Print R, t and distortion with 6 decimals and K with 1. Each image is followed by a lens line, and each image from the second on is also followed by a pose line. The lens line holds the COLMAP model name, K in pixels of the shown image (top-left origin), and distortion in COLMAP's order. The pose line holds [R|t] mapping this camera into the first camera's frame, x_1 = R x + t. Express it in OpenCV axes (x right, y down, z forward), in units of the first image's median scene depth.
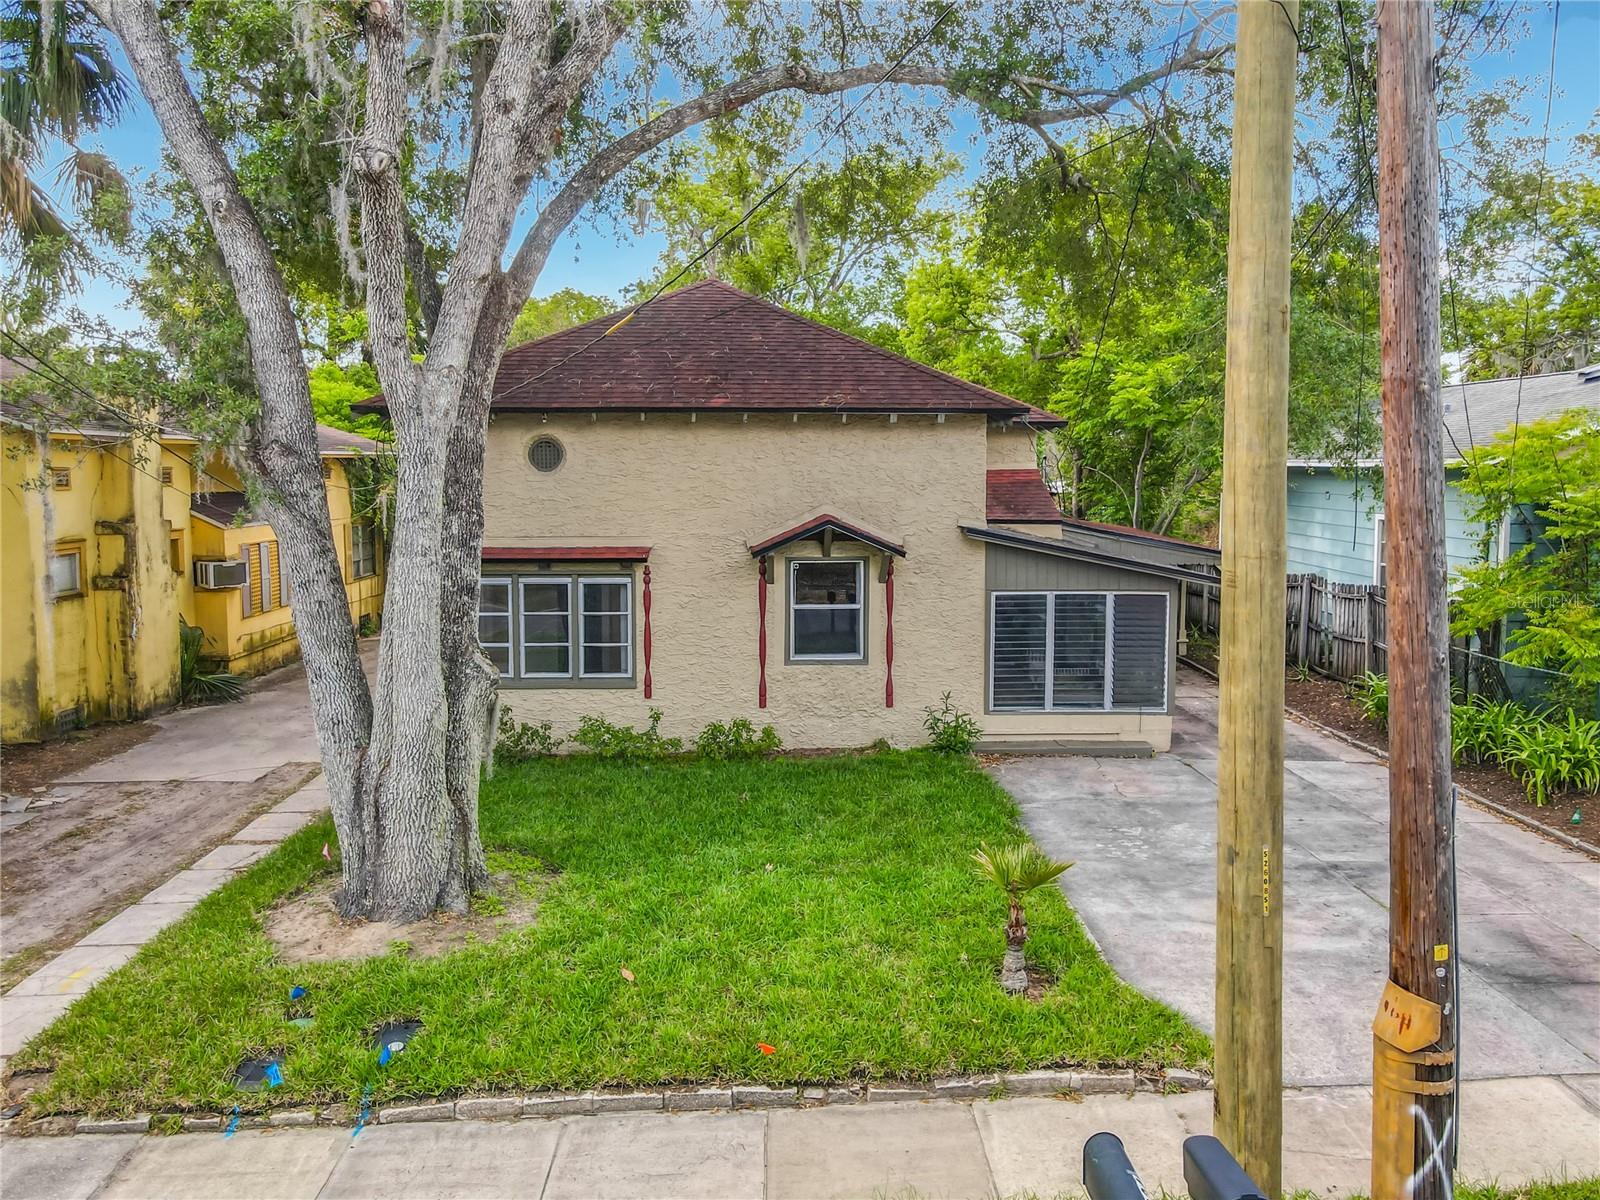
lens RADIAL K [[1195.1, 0, 811.2], [0, 1195.1, 600.0], [0, 0, 1]] dist [0.038490, -0.028414]
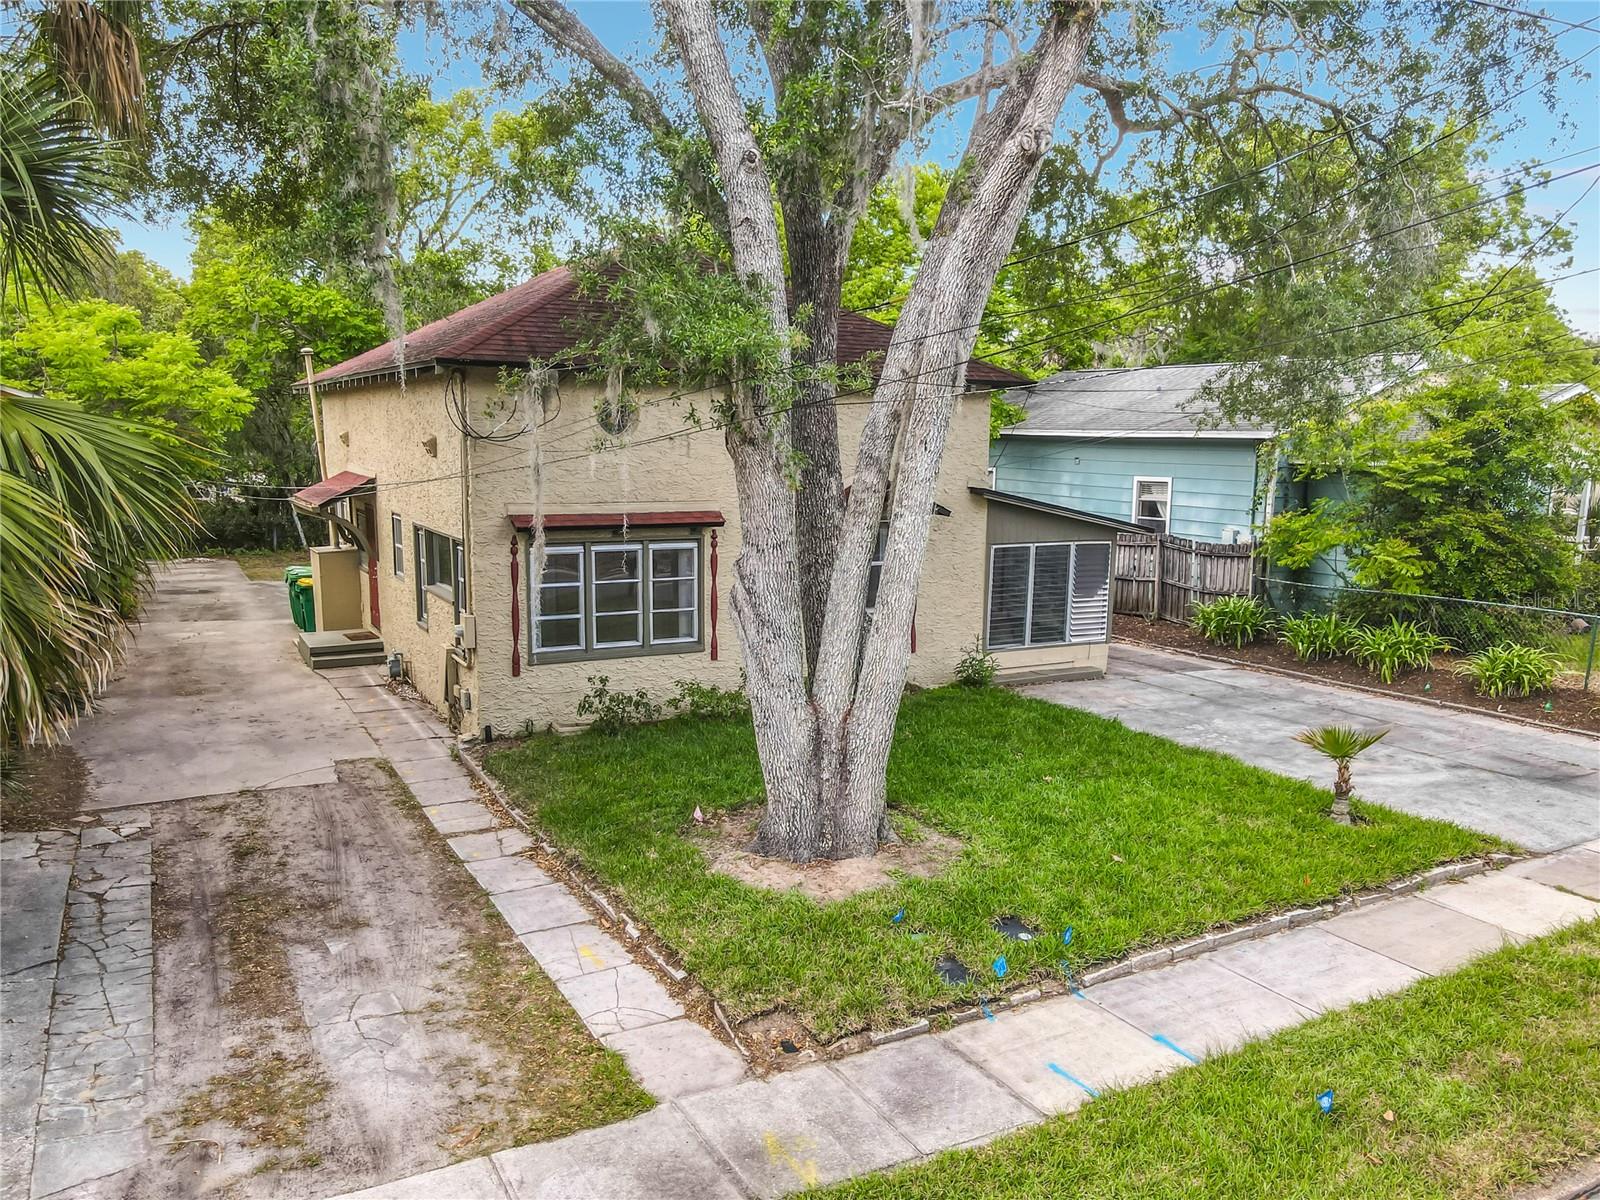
lens RADIAL K [[1216.8, 0, 825.1], [0, 1216.8, 696.5], [0, 0, 1]] dist [0.014096, 0.005824]
pose [[0.890459, -0.086506, 0.446766, -0.524321], [0.039417, 0.992738, 0.113658, -0.001891], [-0.453354, -0.083598, 0.887402, 0.028320]]
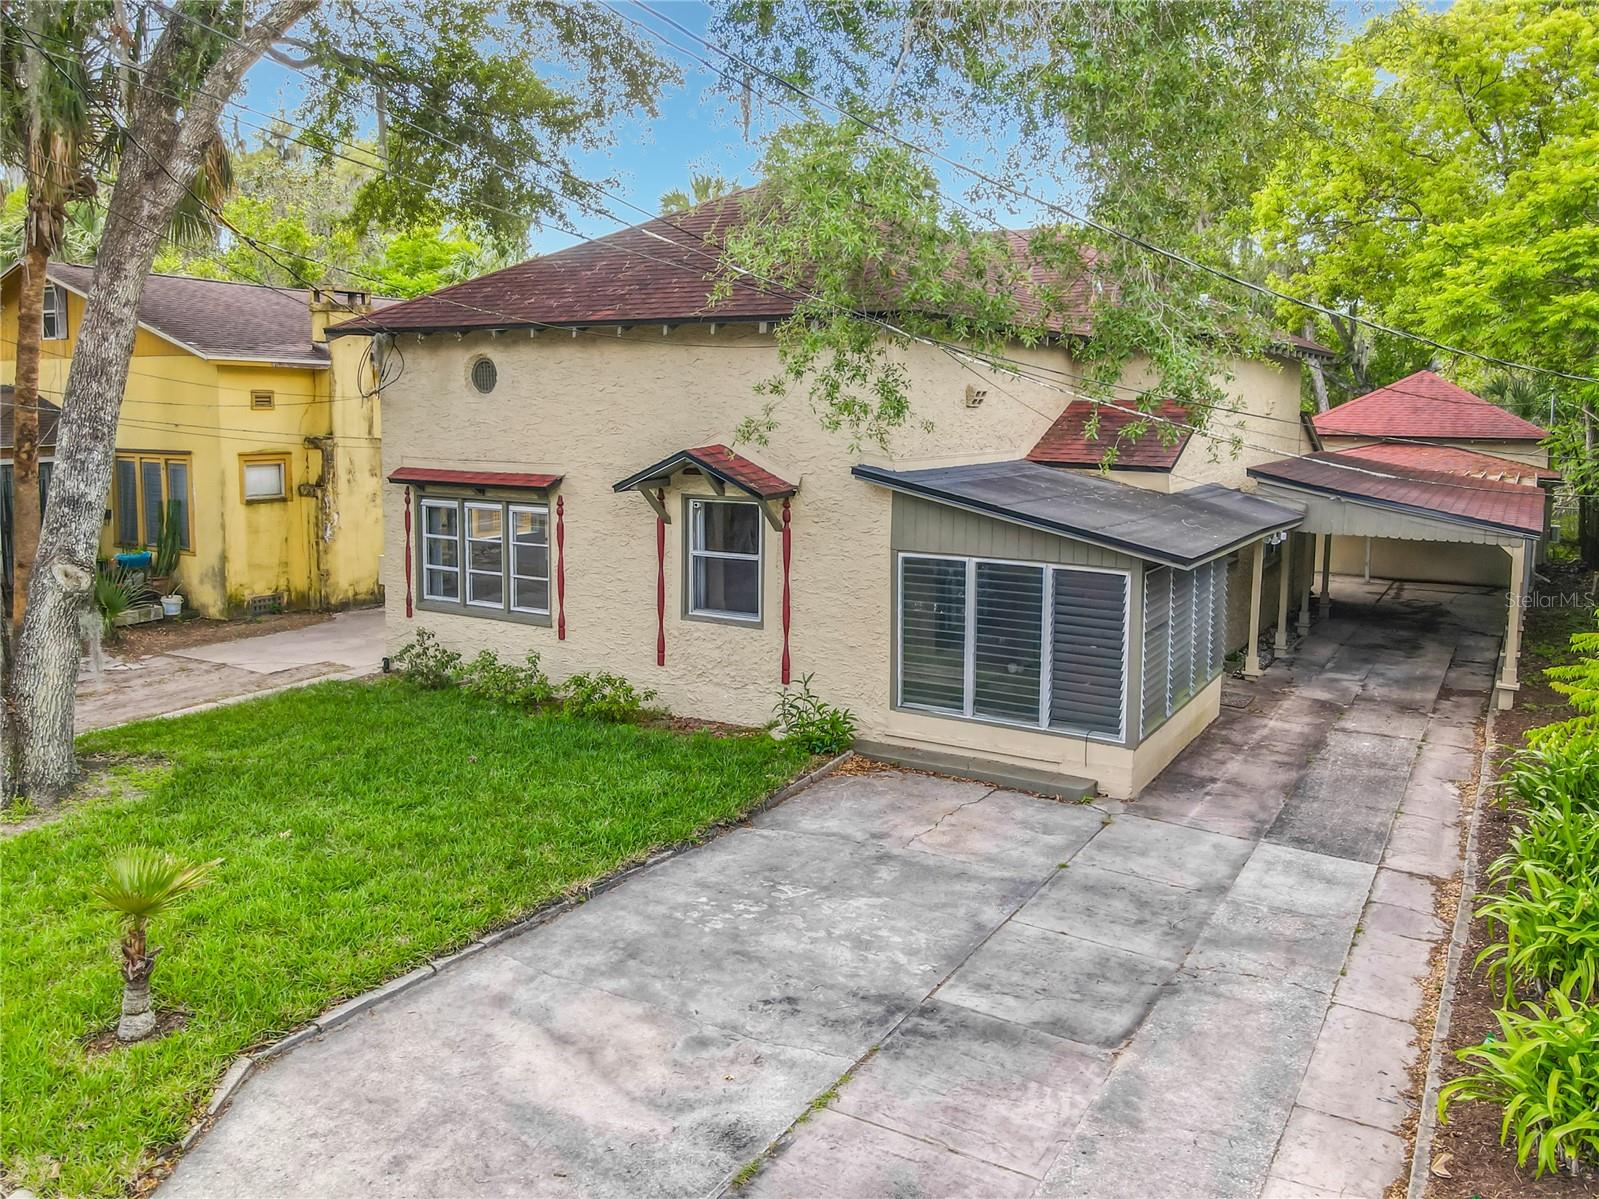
lens RADIAL K [[1226.0, 0, 799.3], [0, 1226.0, 545.3], [0, 0, 1]] dist [0.004408, 0.002149]
pose [[0.842571, 0.070682, -0.533927, 0.519216], [-0.068621, 0.997360, 0.023744, -0.025684], [0.534196, 0.016633, 0.845197, 0.301787]]
